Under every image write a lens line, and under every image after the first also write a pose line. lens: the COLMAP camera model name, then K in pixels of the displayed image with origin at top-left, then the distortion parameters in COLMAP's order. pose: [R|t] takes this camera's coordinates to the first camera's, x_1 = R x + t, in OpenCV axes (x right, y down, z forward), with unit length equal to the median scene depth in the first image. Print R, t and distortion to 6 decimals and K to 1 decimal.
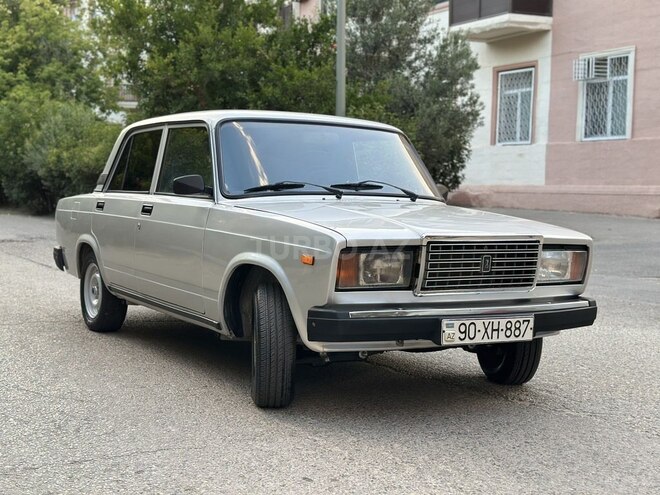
lens RADIAL K [[937.8, 0, 333.3], [0, 937.8, 248.0], [0, 0, 1]] dist [0.135232, 0.000000]
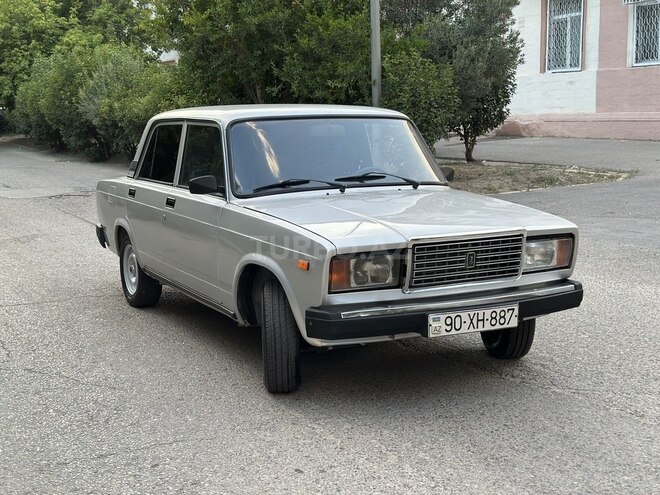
lens RADIAL K [[937.8, 0, 329.5], [0, 937.8, 248.8], [0, 0, 1]] dist [0.135232, 0.000000]
pose [[0.997068, -0.030853, -0.070029, 0.069332], [0.036417, 0.996160, 0.079624, -0.079795], [0.067303, -0.081941, 0.994362, -0.078391]]
